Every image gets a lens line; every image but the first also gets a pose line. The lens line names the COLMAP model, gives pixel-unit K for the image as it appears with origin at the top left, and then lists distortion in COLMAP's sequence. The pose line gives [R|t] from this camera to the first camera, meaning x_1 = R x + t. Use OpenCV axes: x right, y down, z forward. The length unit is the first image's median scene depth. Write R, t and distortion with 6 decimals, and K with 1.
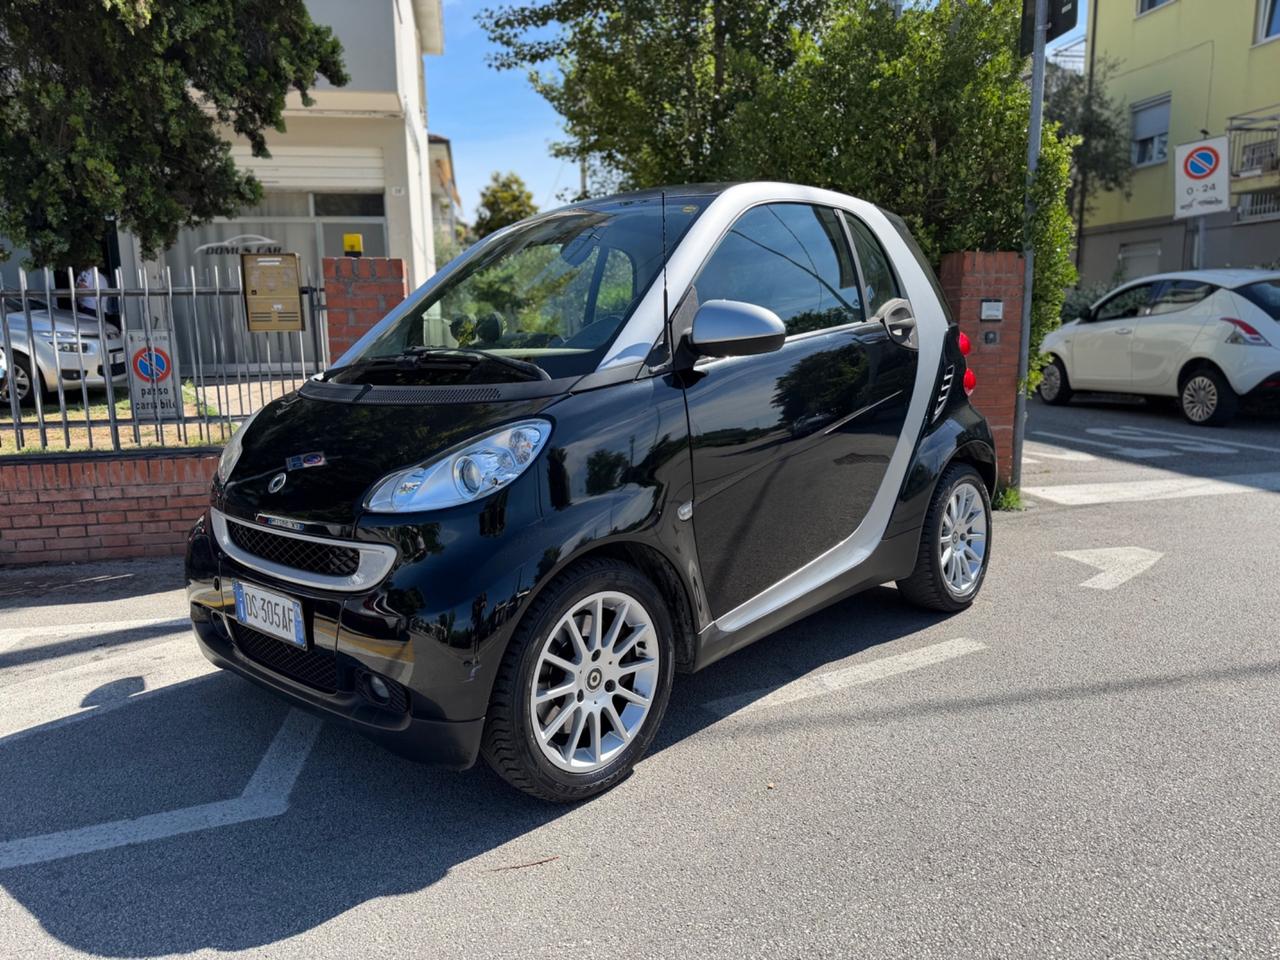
lens RADIAL K [[918.5, 0, 650.8], [0, 918.5, 477.5], [0, 0, 1]] dist [0.005058, -0.003649]
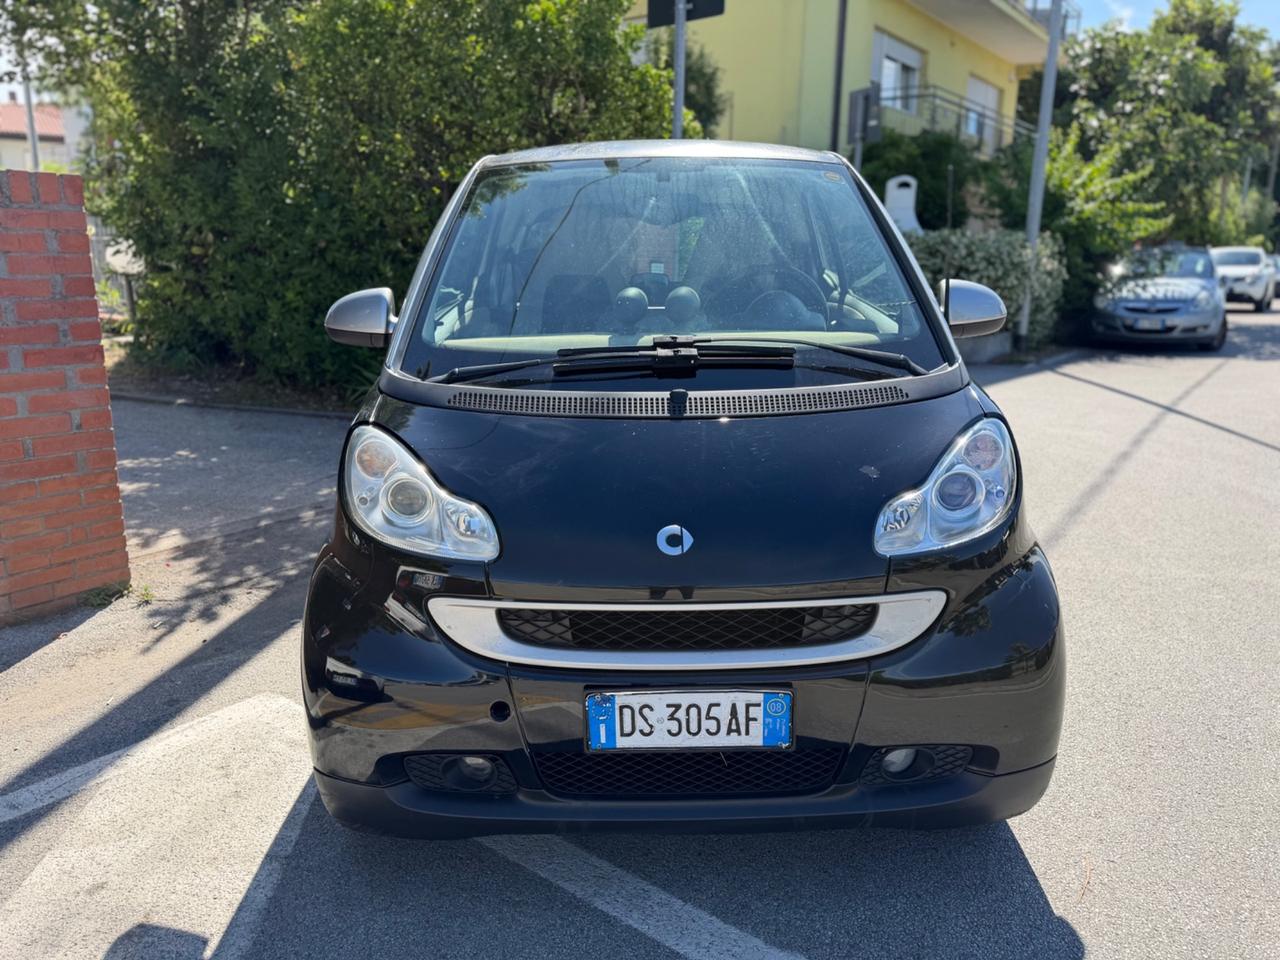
lens RADIAL K [[924.6, 0, 640.0], [0, 924.6, 480.0], [0, 0, 1]] dist [0.008450, 0.002632]
pose [[0.729225, -0.130330, 0.671747, -0.815839], [0.085678, 0.991359, 0.099331, -0.102245], [-0.678888, -0.014881, 0.734091, 0.454914]]
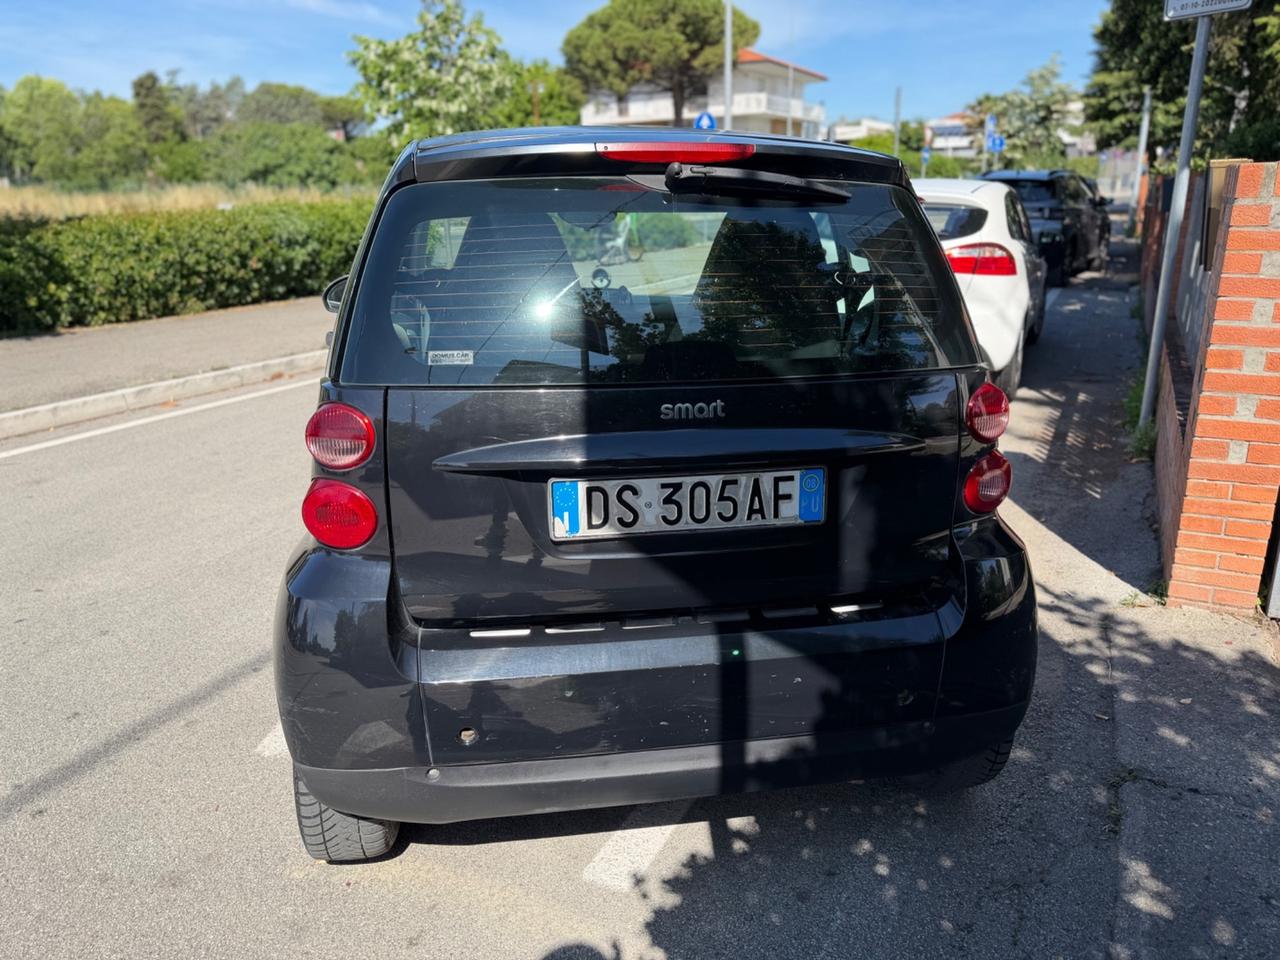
lens RADIAL K [[908.1, 0, 640.0], [0, 908.1, 480.0], [0, 0, 1]] dist [0.008429, -0.005693]
pose [[-0.608032, 0.272875, -0.745544, 0.815693], [-0.108018, 0.901909, 0.418201, -0.466887], [0.786530, 0.334812, -0.518914, 1.923850]]
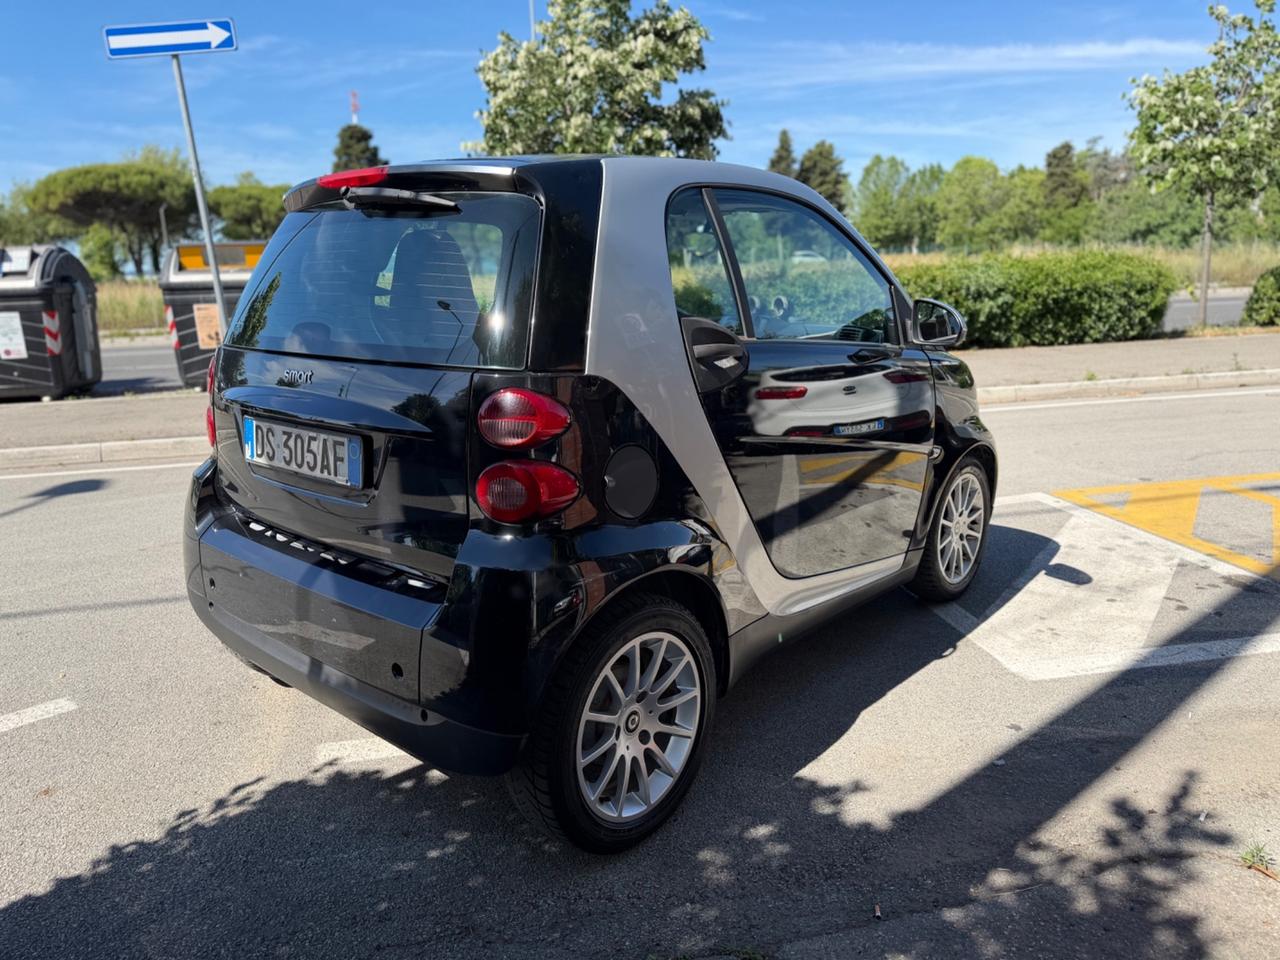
lens RADIAL K [[907.4, 0, 633.9], [0, 907.4, 488.9], [0, 0, 1]] dist [0.004731, -0.002671]
pose [[-0.997998, 0.062872, -0.006855, 0.013128], [0.055121, 0.917828, 0.393133, -0.459975], [0.031008, 0.391969, -0.919456, 2.405803]]
